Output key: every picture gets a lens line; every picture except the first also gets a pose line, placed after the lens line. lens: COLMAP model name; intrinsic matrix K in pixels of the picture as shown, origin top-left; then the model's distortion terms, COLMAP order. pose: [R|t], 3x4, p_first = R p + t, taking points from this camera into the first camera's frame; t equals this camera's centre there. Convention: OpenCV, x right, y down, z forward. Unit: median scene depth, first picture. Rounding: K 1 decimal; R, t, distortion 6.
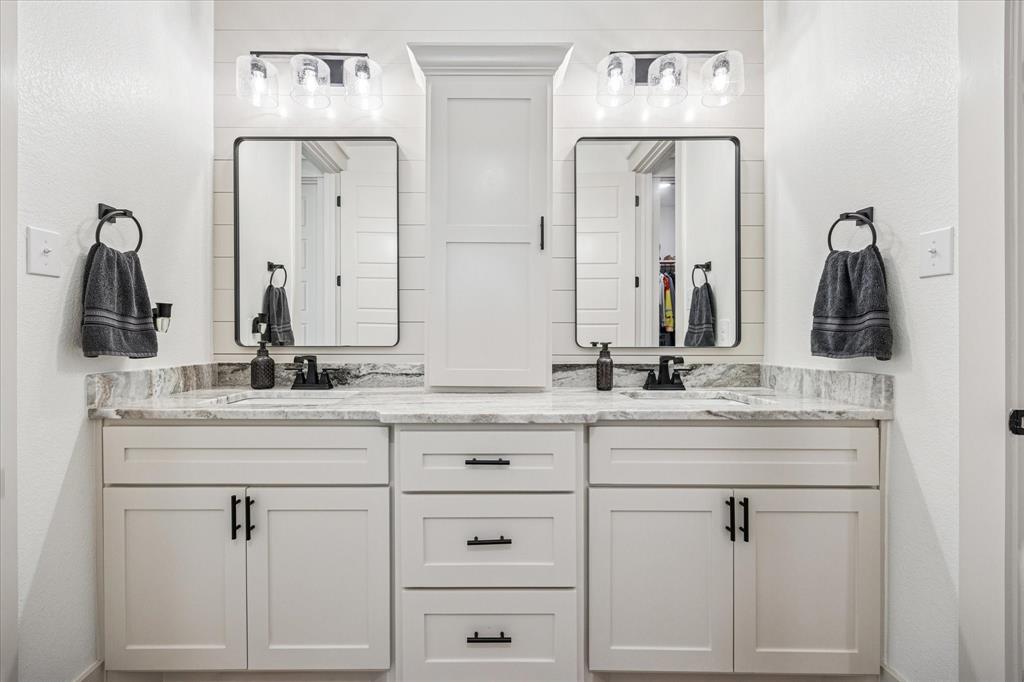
lens RADIAL K [[392.4, 0, 488.2], [0, 392.4, 346.0], [0, 0, 1]] dist [-0.001890, 0.000075]
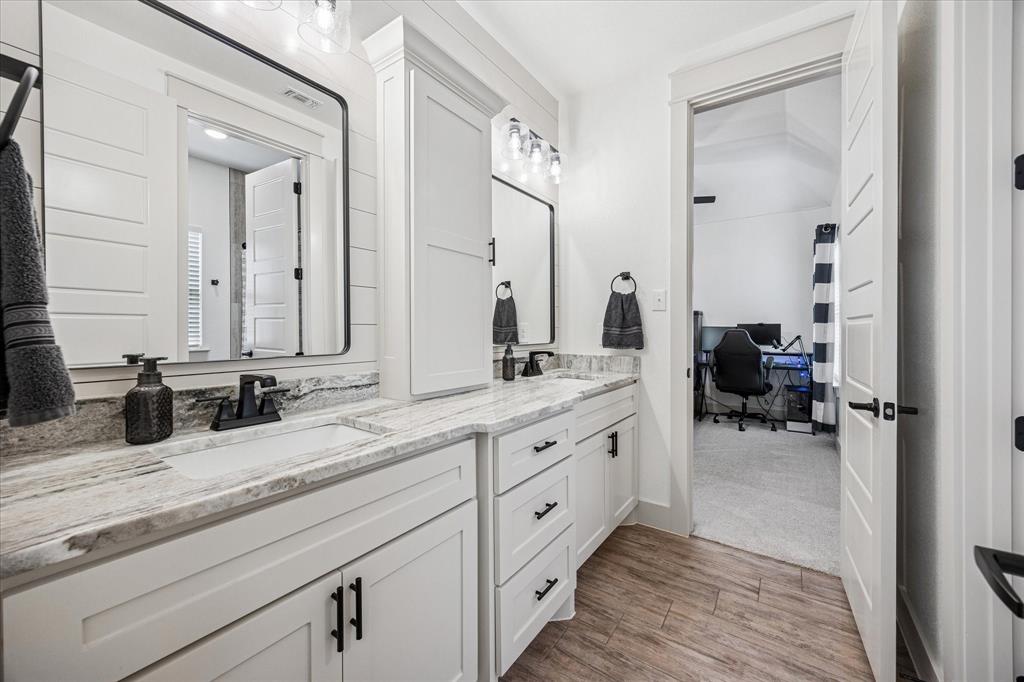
lens RADIAL K [[392.4, 0, 511.1], [0, 392.4, 331.5], [0, 0, 1]] dist [-0.001890, 0.000075]
pose [[0.580140, -0.003584, 0.814509, -0.818636], [0.008890, 0.999959, -0.001932, -0.047581], [-0.814468, 0.008362, 0.580148, 0.285260]]
